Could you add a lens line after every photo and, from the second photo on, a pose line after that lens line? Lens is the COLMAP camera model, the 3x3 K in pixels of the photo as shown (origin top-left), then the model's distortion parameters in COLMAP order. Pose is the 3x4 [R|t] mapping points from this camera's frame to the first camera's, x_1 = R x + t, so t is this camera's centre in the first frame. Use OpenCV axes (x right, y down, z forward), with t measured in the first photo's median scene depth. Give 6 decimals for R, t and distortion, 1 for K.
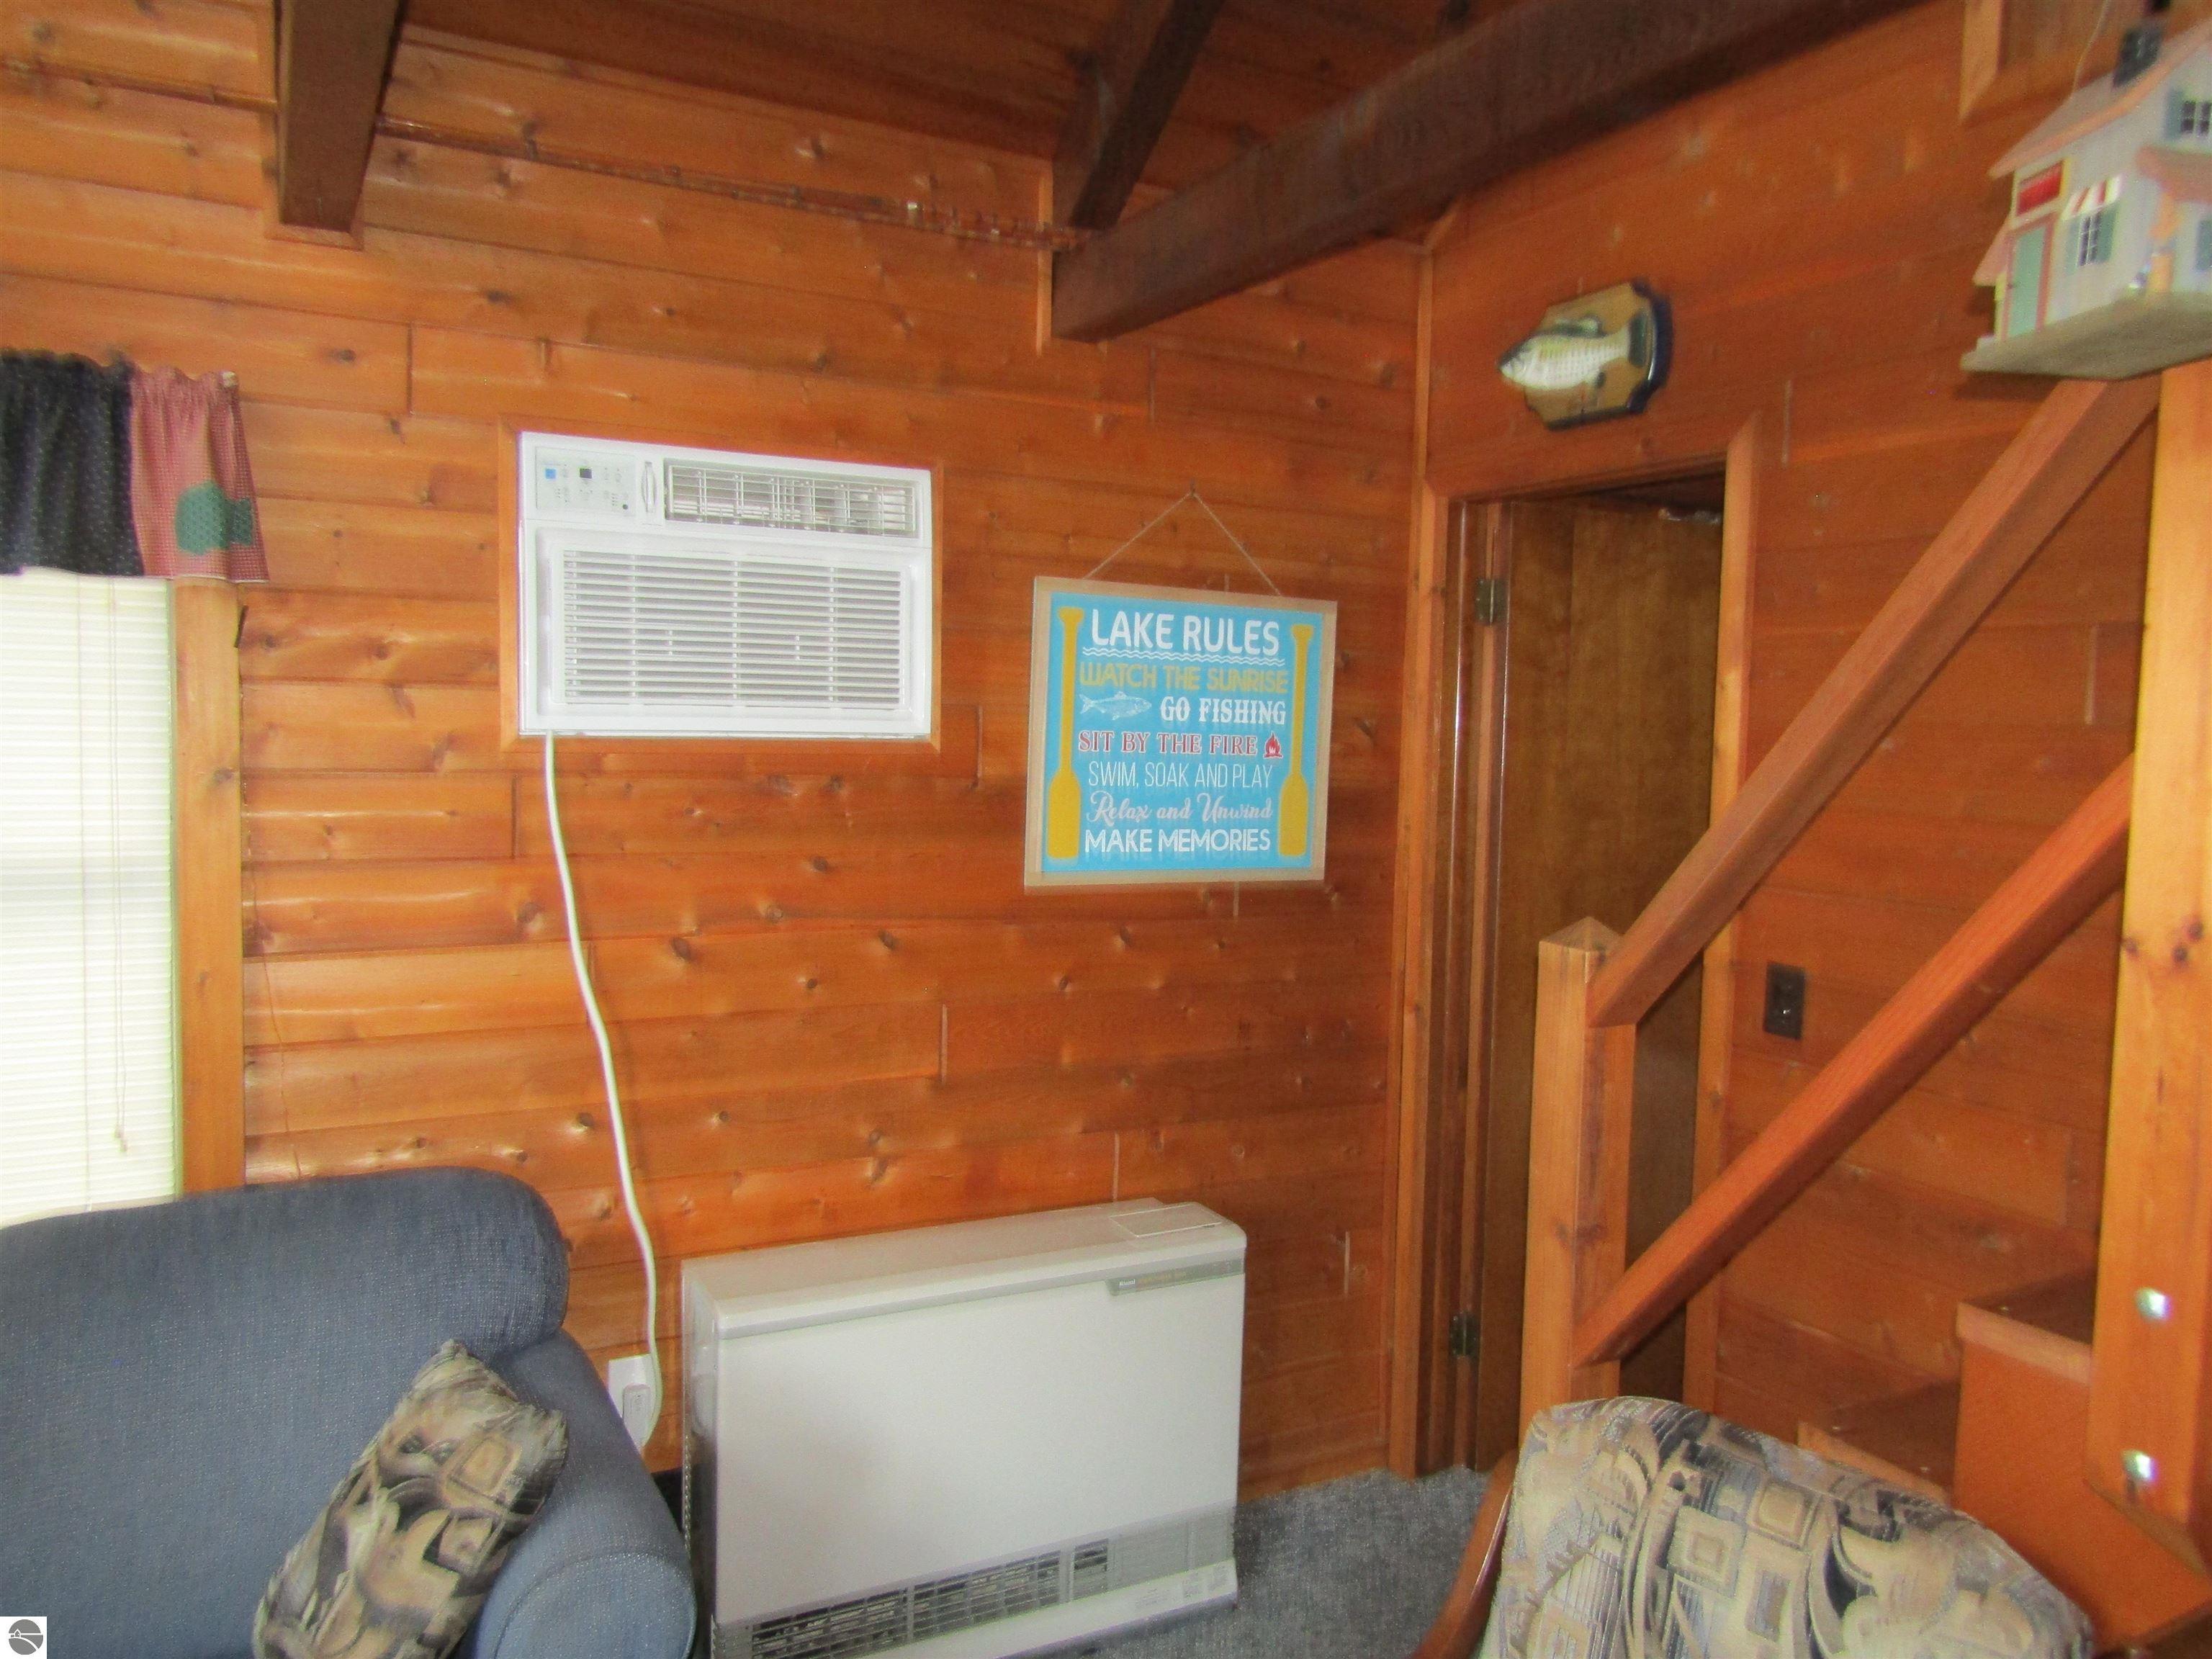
lens RADIAL K [[1573.7, 0, 1106.0], [0, 1573.7, 829.5], [0, 0, 1]] dist [-0.026951, 0.037364]
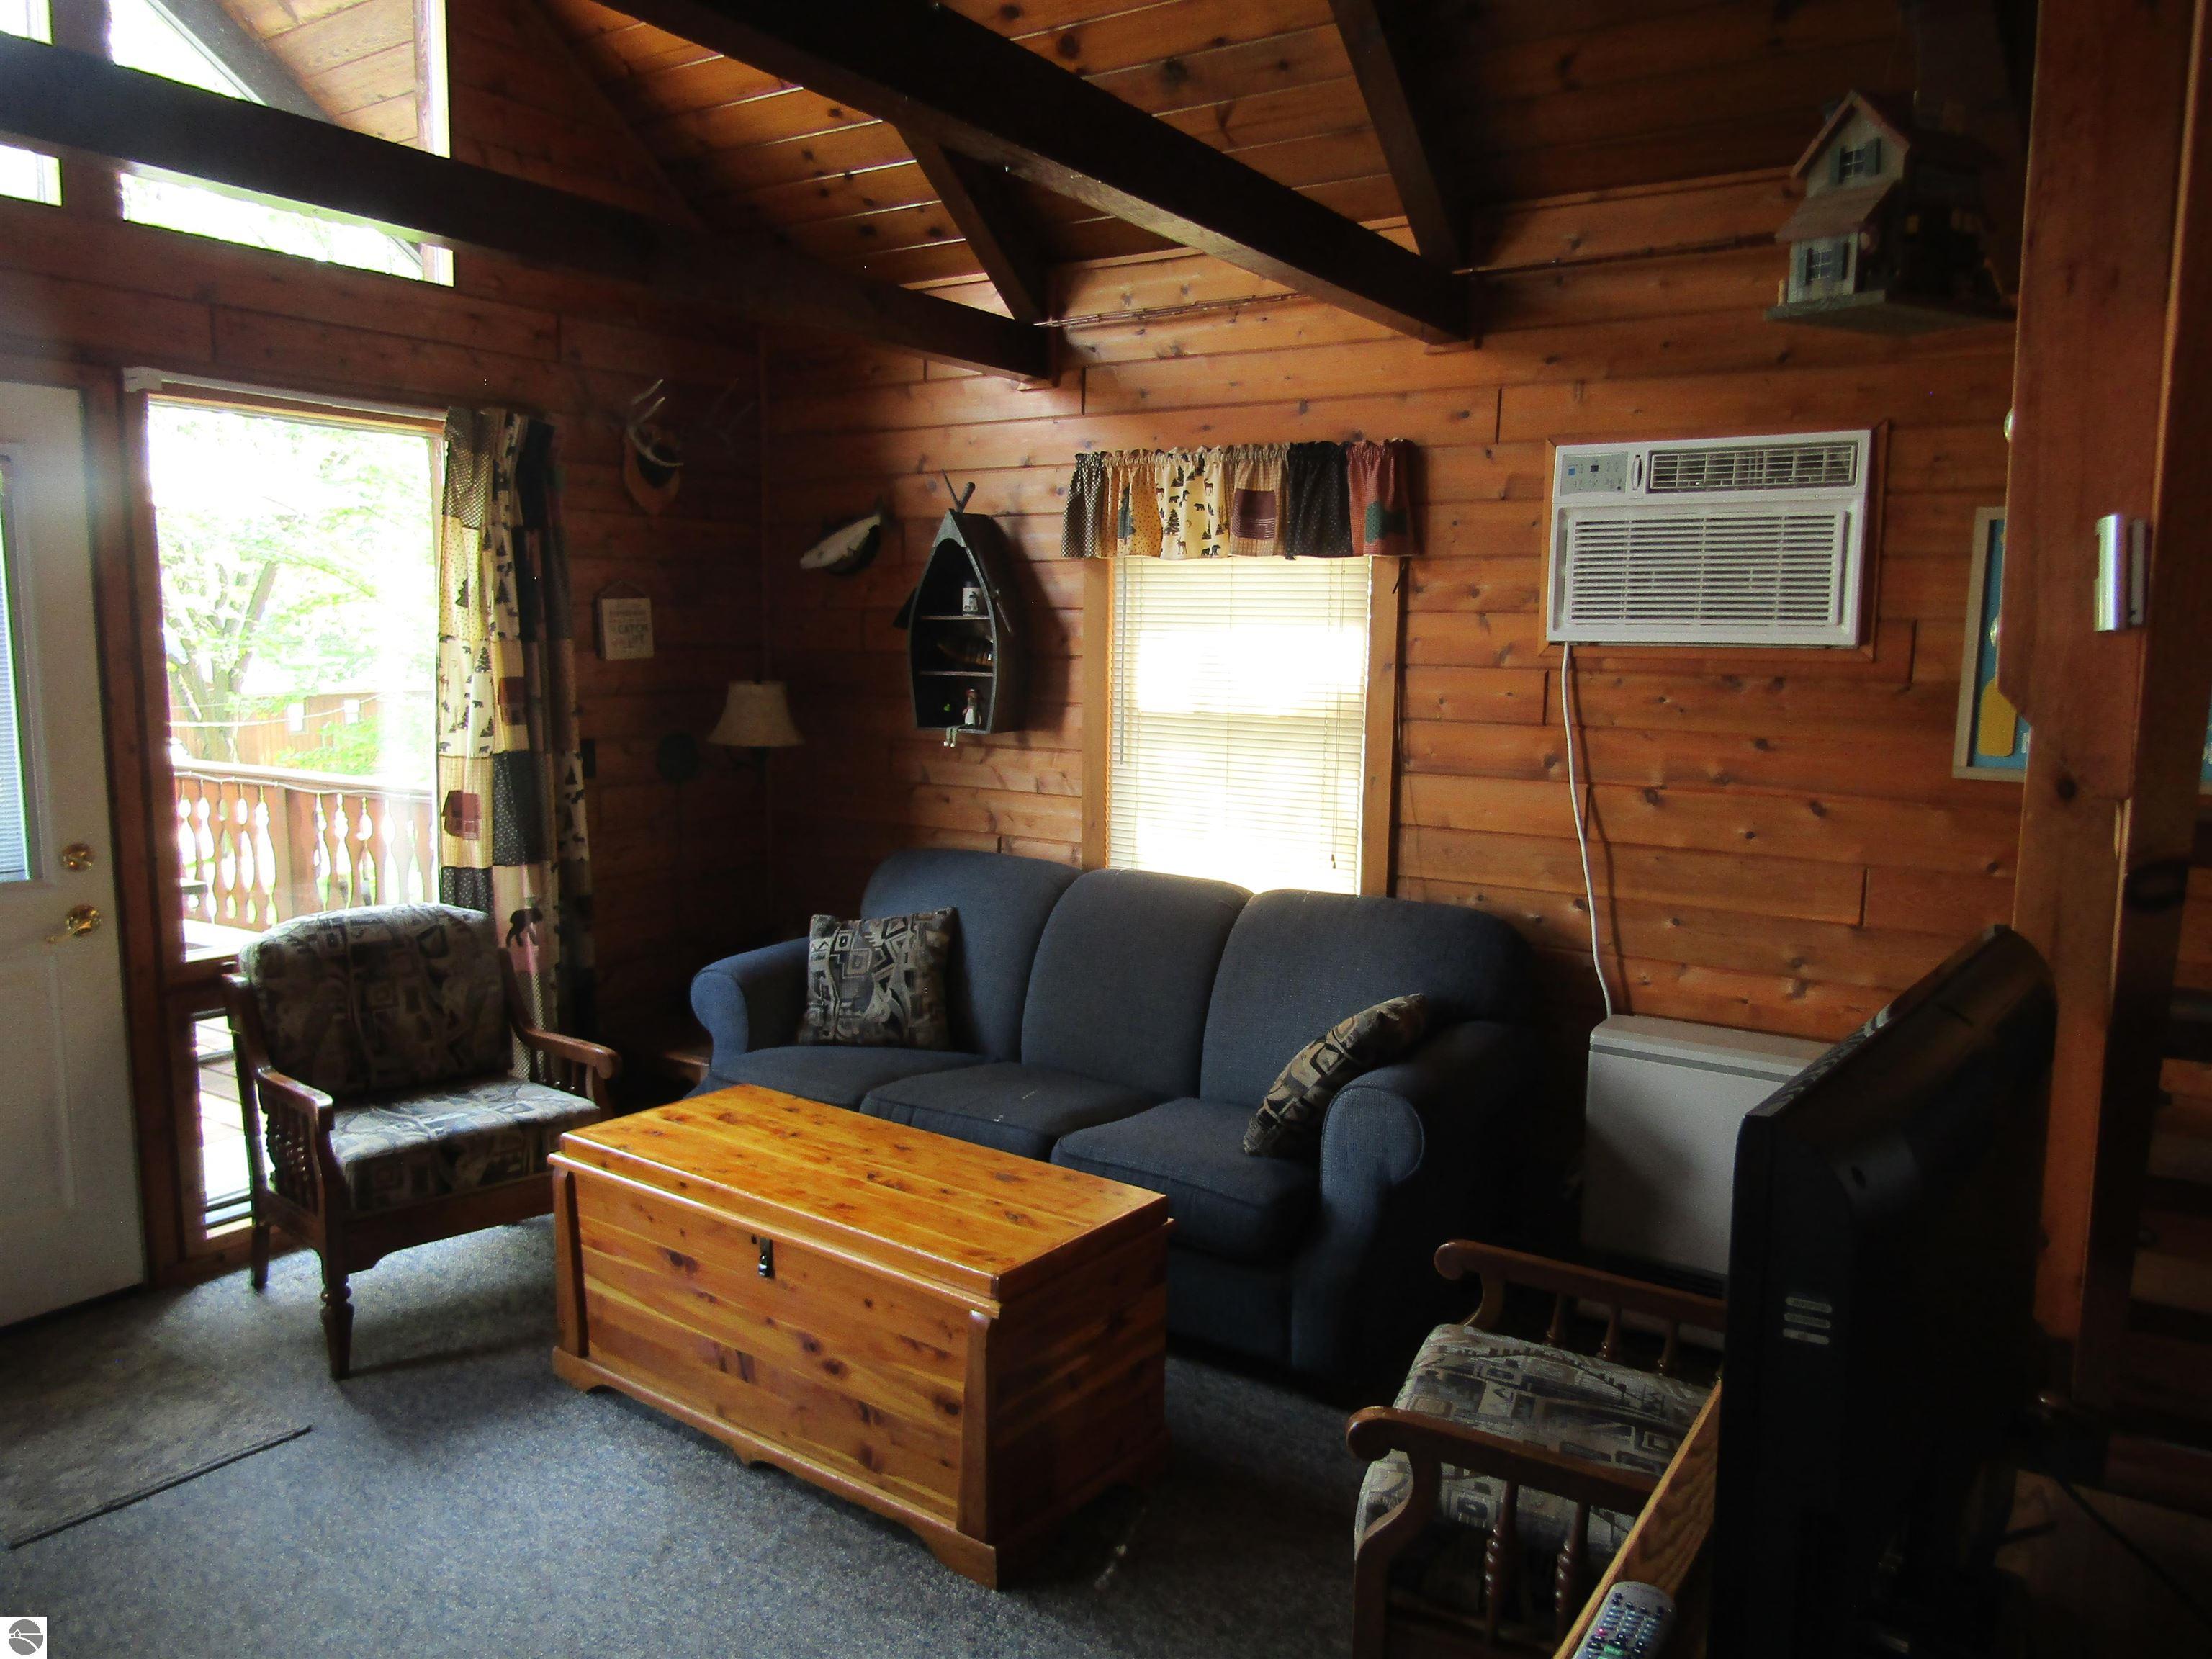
lens RADIAL K [[1573.7, 0, 1106.0], [0, 1573.7, 829.5], [0, 0, 1]] dist [-0.026951, 0.037364]
pose [[0.475216, 0.096279, -0.874586, 0.703275], [-0.064945, 0.995122, 0.074260, 0.030898], [0.877469, 0.021510, 0.479151, -0.103966]]
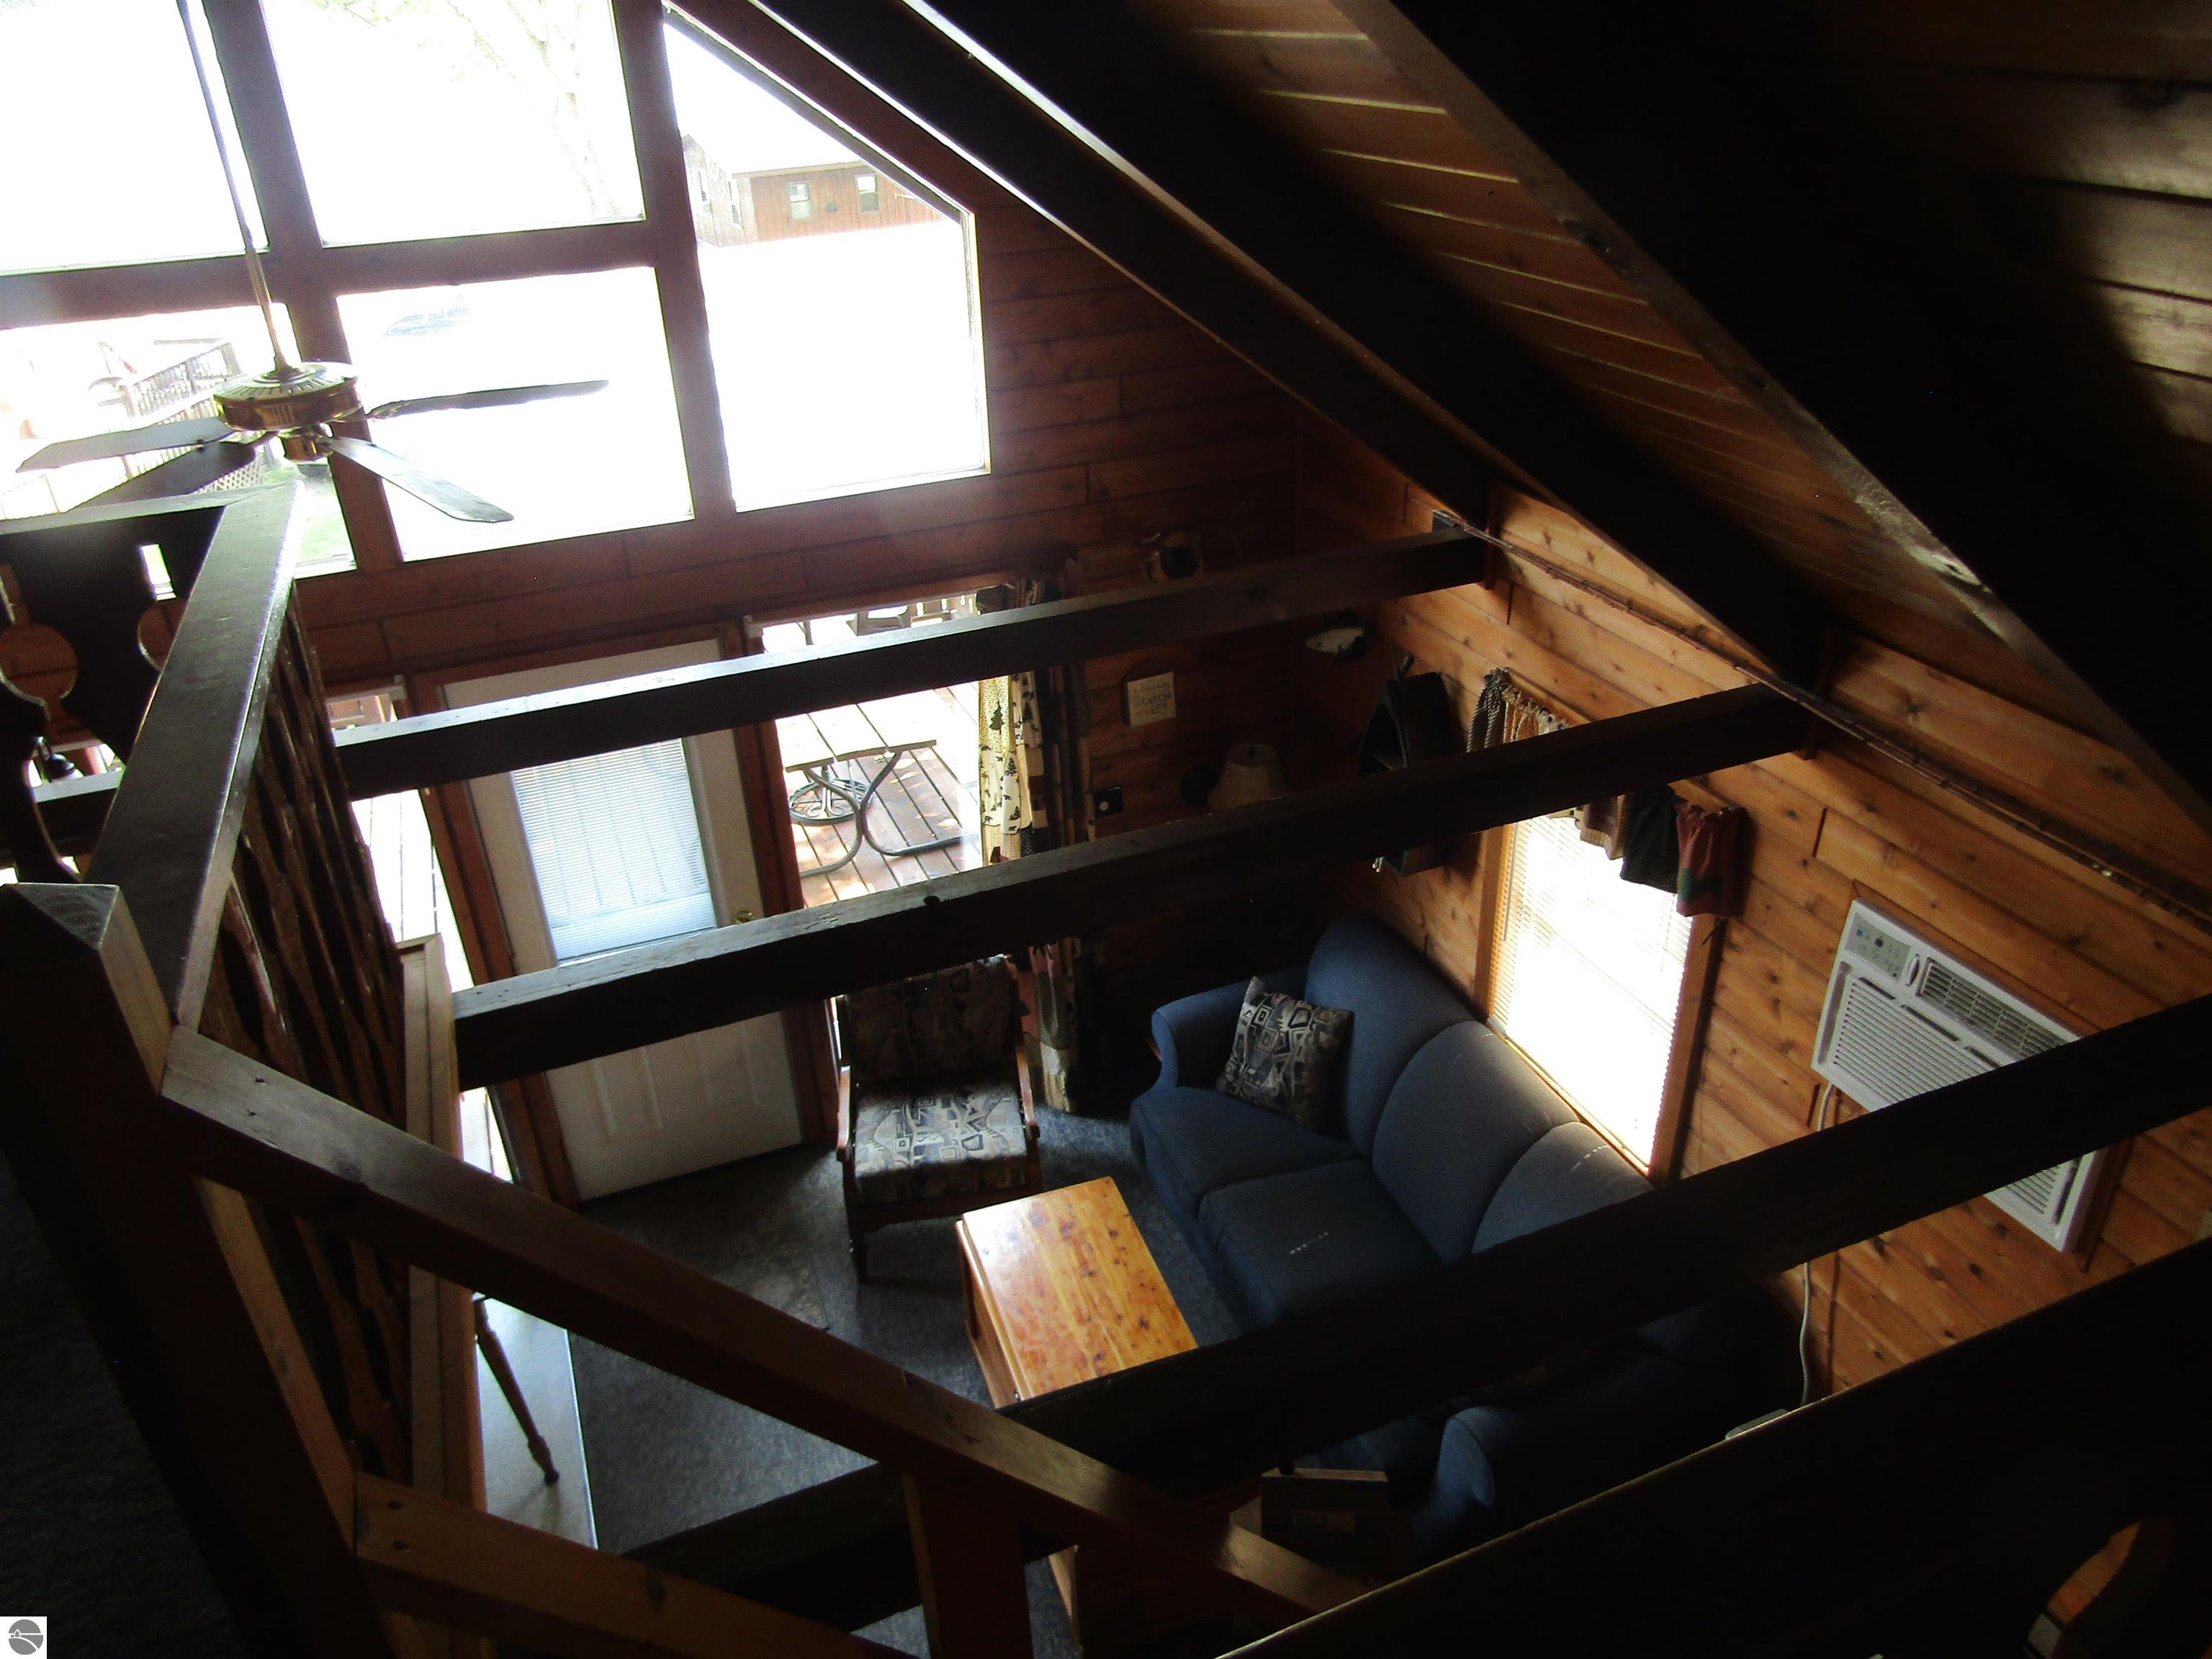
lens RADIAL K [[1573.7, 0, 1106.0], [0, 1573.7, 829.5], [0, 0, 1]] dist [-0.026951, 0.037364]
pose [[-0.105100, 0.467226, -0.877869, 0.827549], [-0.038910, 0.880150, 0.473098, -0.852463], [0.993700, 0.083880, -0.074324, 0.364899]]
